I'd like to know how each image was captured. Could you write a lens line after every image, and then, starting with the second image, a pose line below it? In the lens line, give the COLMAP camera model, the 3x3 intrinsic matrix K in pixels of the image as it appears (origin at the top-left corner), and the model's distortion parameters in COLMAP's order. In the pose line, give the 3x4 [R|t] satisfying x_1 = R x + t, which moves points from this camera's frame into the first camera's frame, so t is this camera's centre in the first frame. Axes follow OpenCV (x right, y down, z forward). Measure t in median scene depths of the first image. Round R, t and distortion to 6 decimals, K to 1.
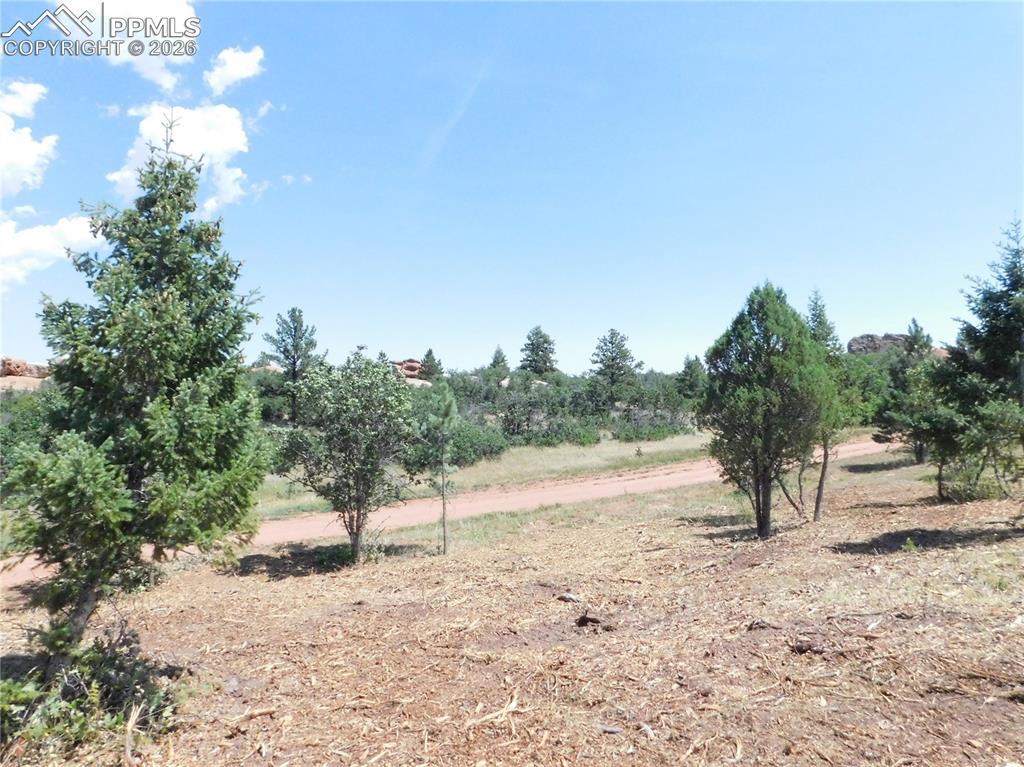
lens RADIAL K [[672.9, 0, 512.0], [0, 672.9, 383.5], [0, 0, 1]] dist [-0.074157, 0.056760]
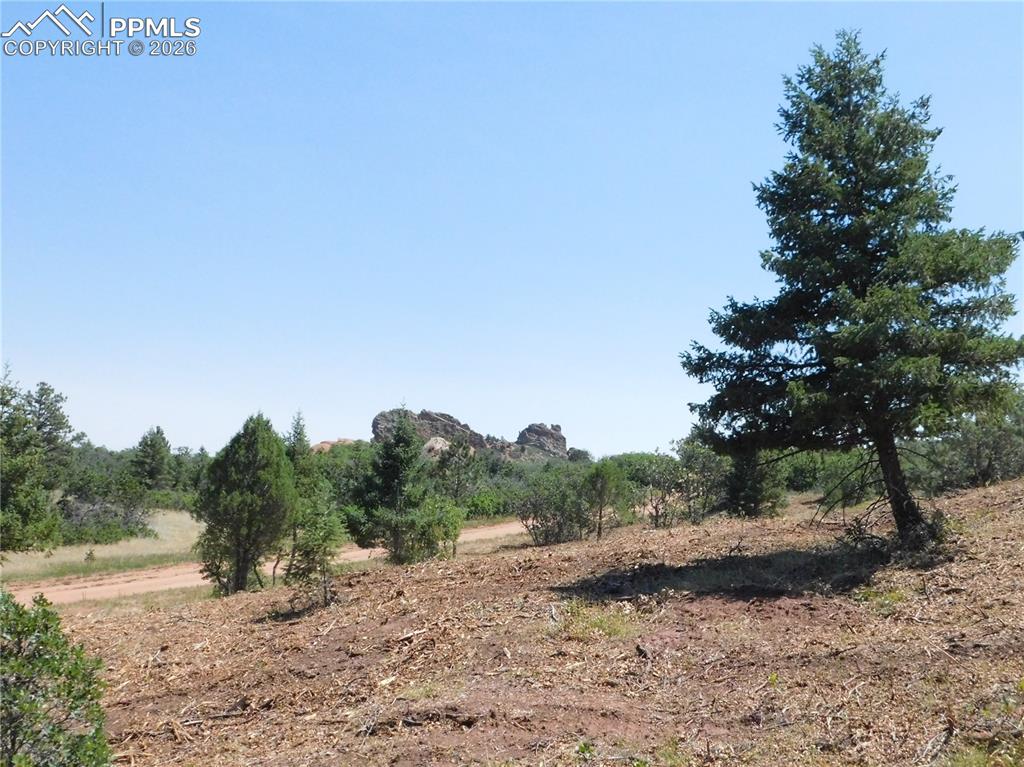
lens RADIAL K [[1063.4, 0, 514.2], [0, 1063.4, 382.7], [0, 0, 1]] dist [0.018040, 0.006031]
pose [[0.821697, 0.105936, 0.559993, -0.132870], [-0.062677, 0.993410, -0.095959, -0.012661], [-0.566468, 0.043751, 0.822922, -0.349579]]
